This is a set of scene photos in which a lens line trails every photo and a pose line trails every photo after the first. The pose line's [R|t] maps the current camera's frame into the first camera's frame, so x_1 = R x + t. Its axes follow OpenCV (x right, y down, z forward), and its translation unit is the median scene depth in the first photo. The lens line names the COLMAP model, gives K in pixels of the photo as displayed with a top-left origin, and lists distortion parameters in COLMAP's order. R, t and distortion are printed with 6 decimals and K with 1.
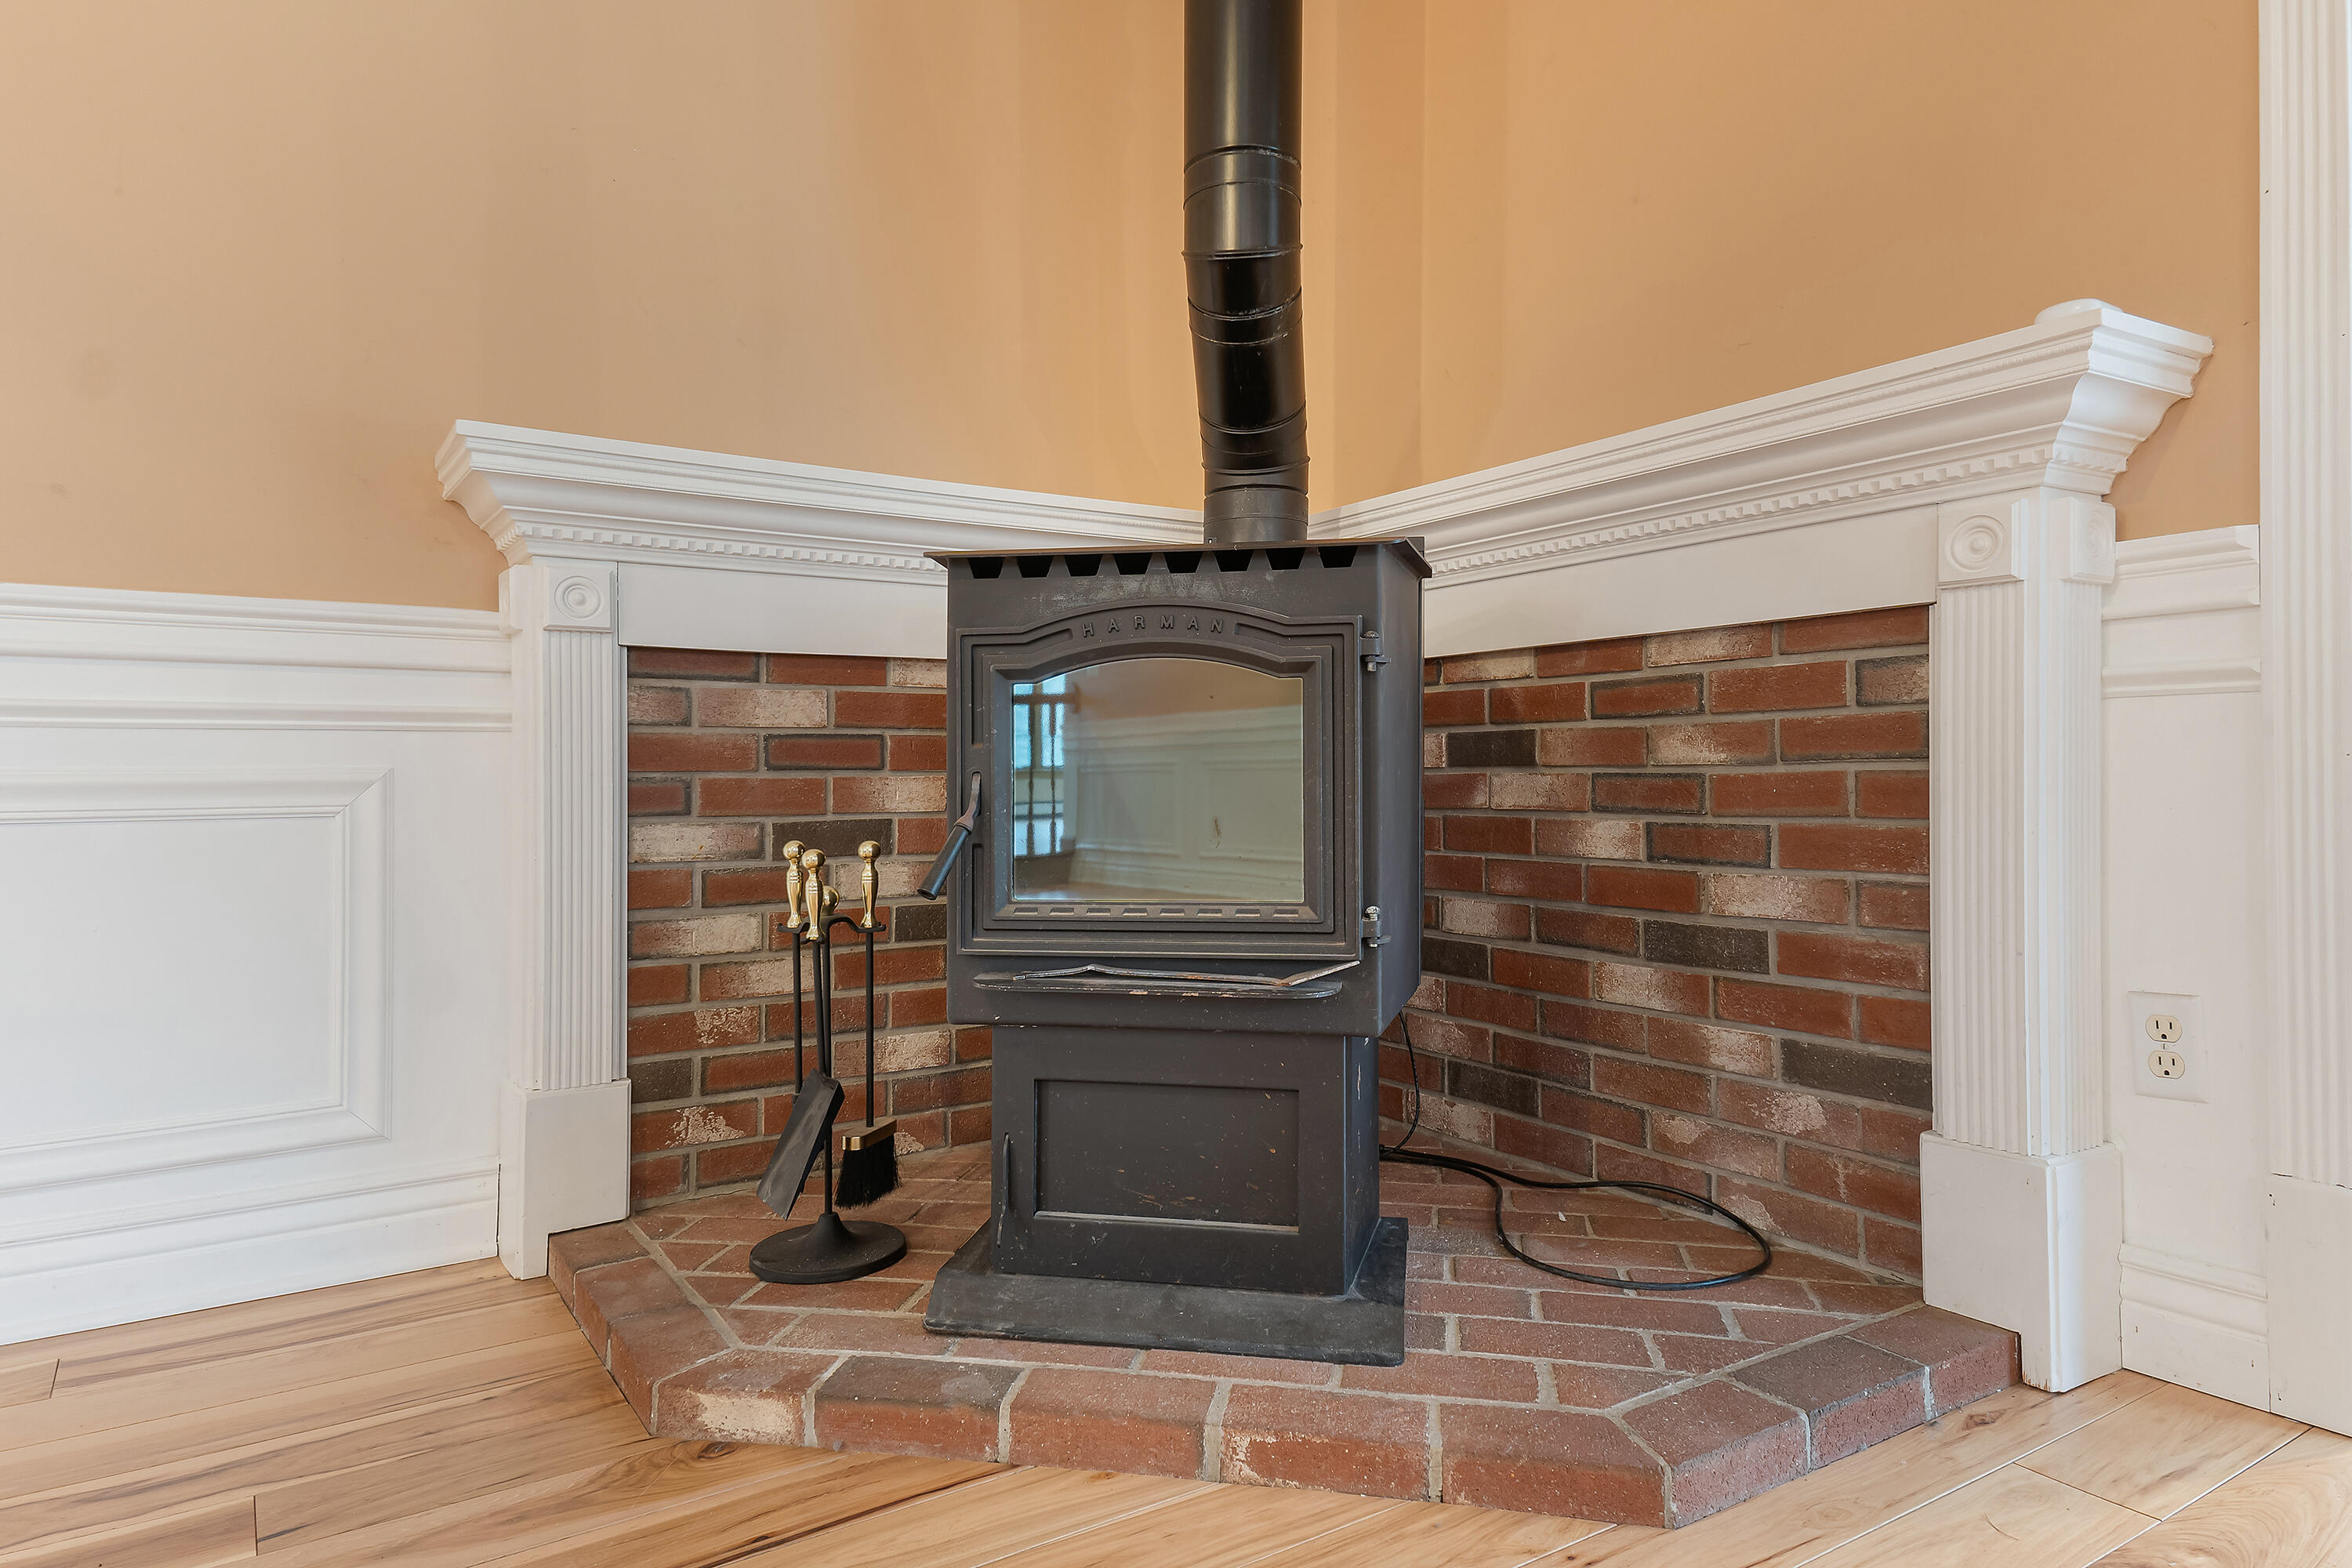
lens RADIAL K [[1429.7, 0, 1176.0], [0, 1429.7, 784.0], [0, 0, 1]] dist [0.074826, -0.000054]
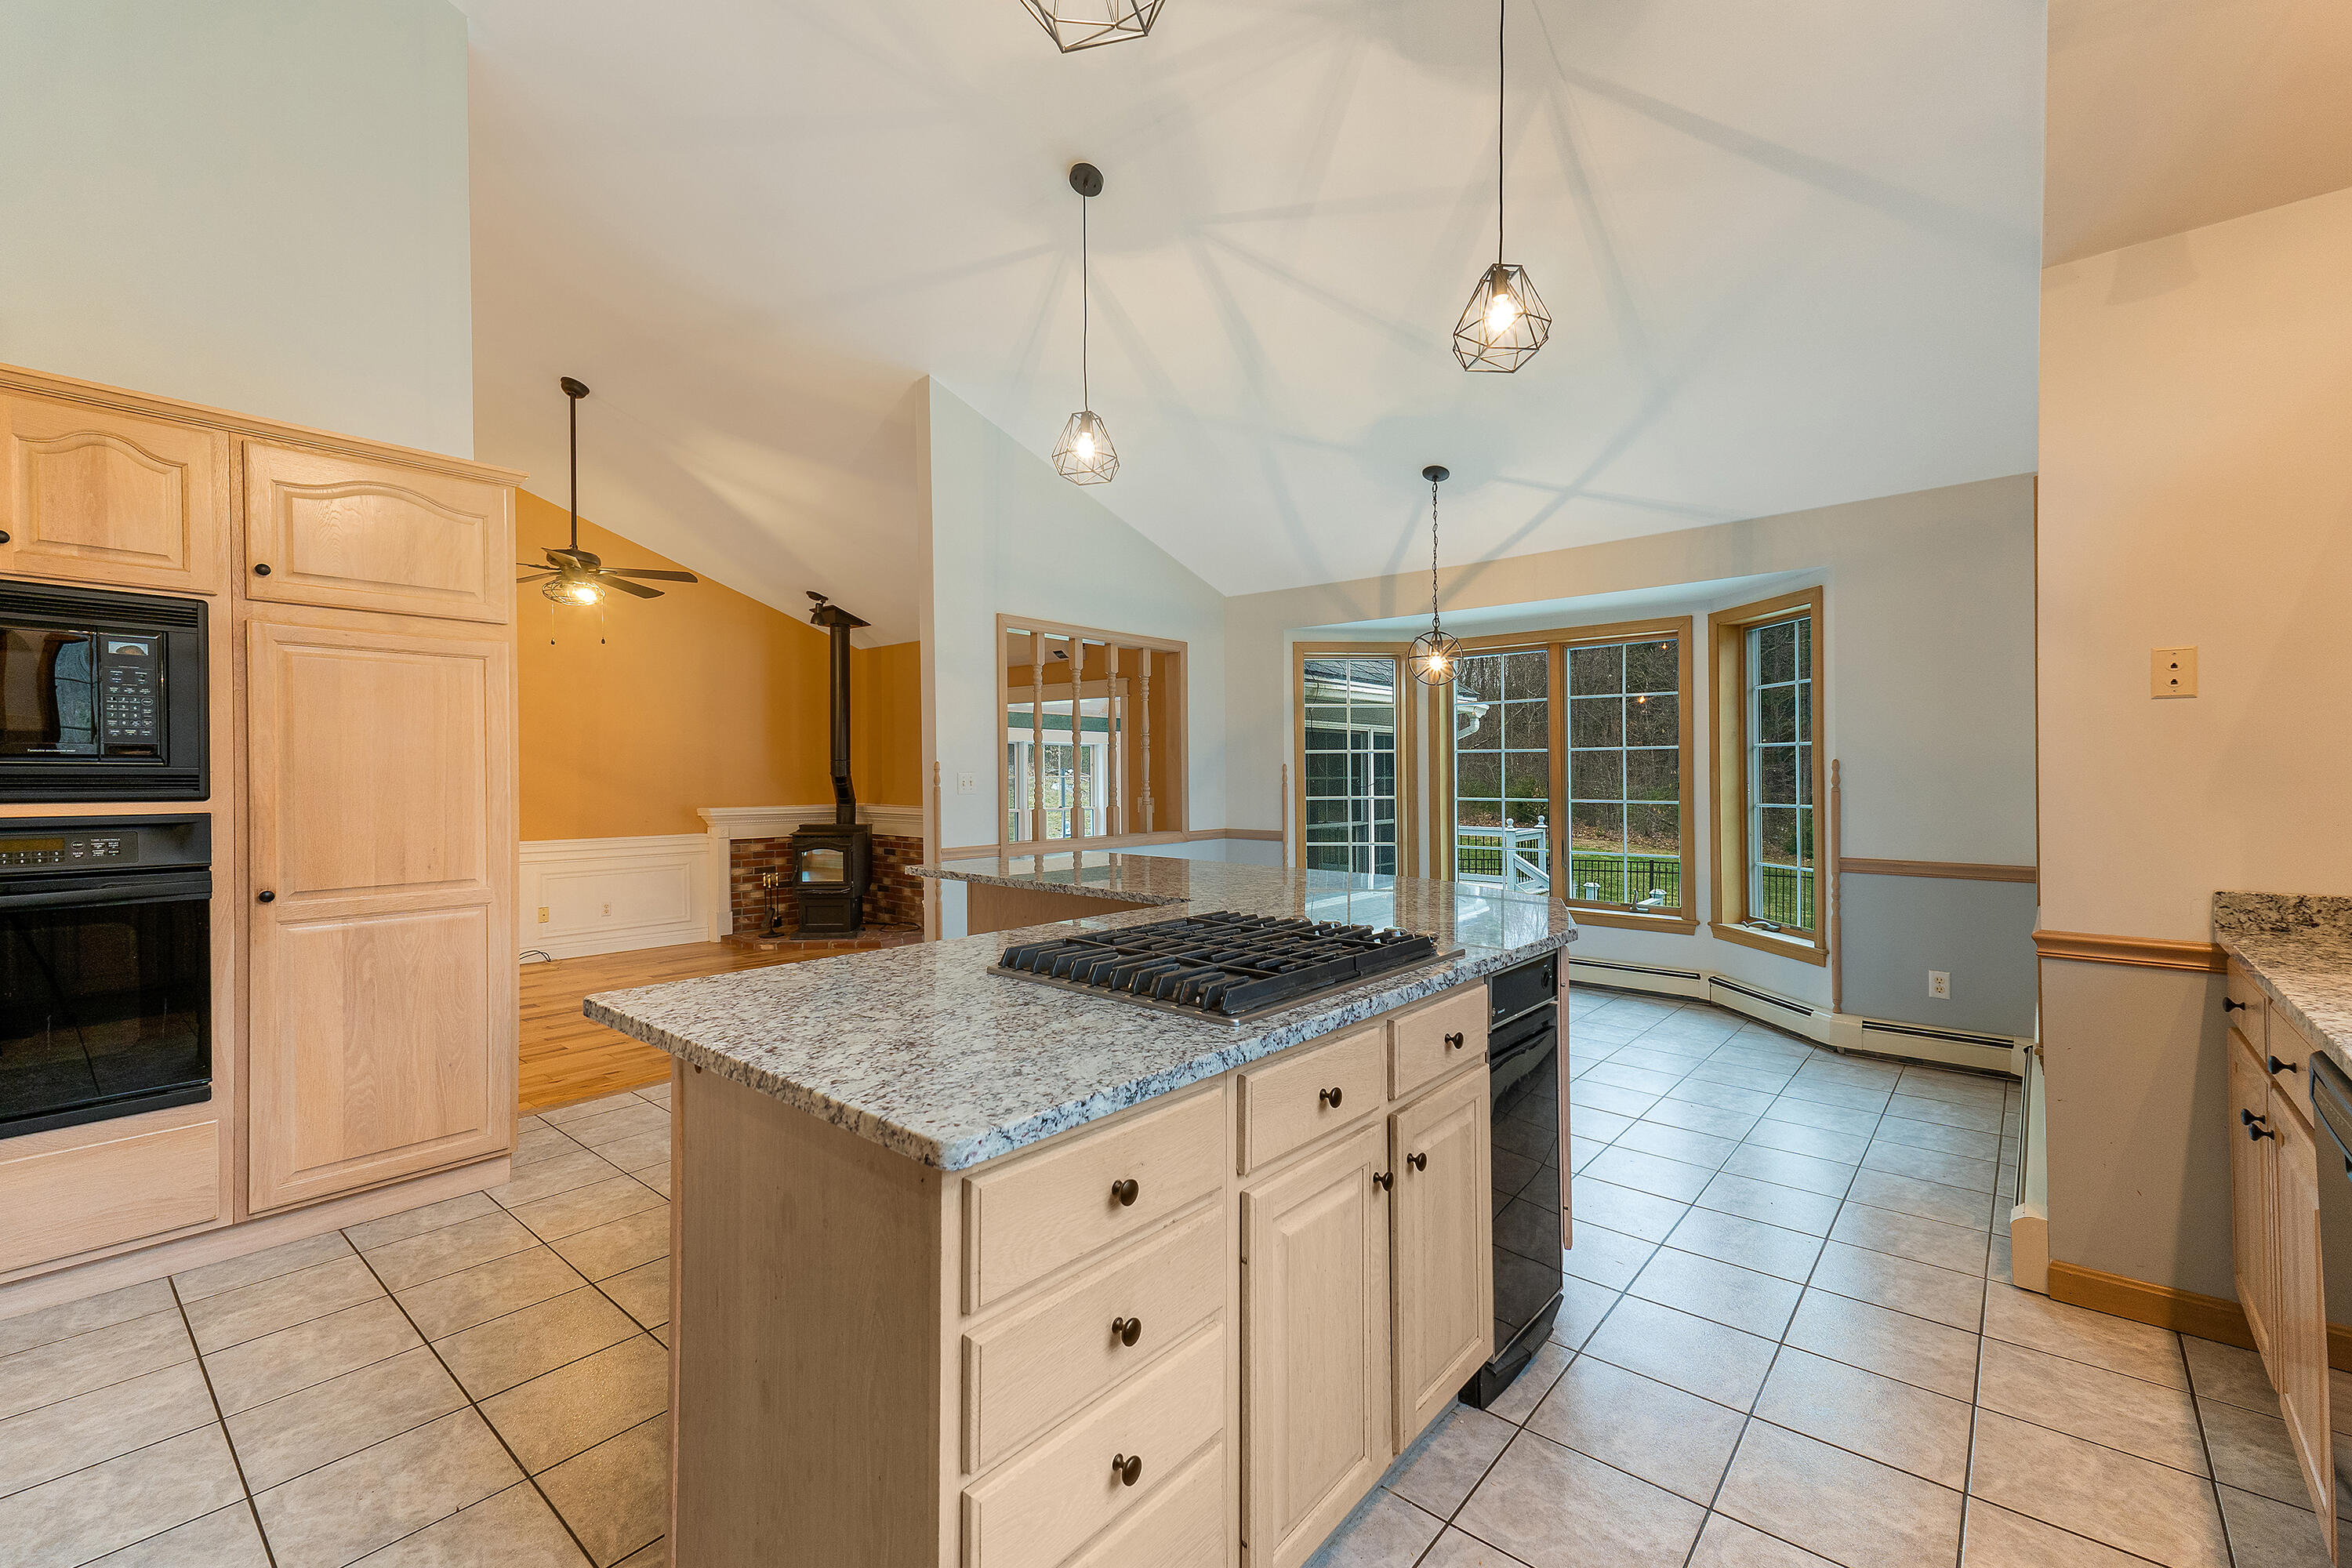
lens RADIAL K [[994.0, 0, 1176.0], [0, 994.0, 784.0], [0, 0, 1]] dist [0.033159, 0.000012]
pose [[0.958676, 0.005808, 0.284441, 0.218703], [-0.007910, 0.999949, 0.006243, -0.392678], [-0.284391, -0.008235, 0.958673, -3.747139]]
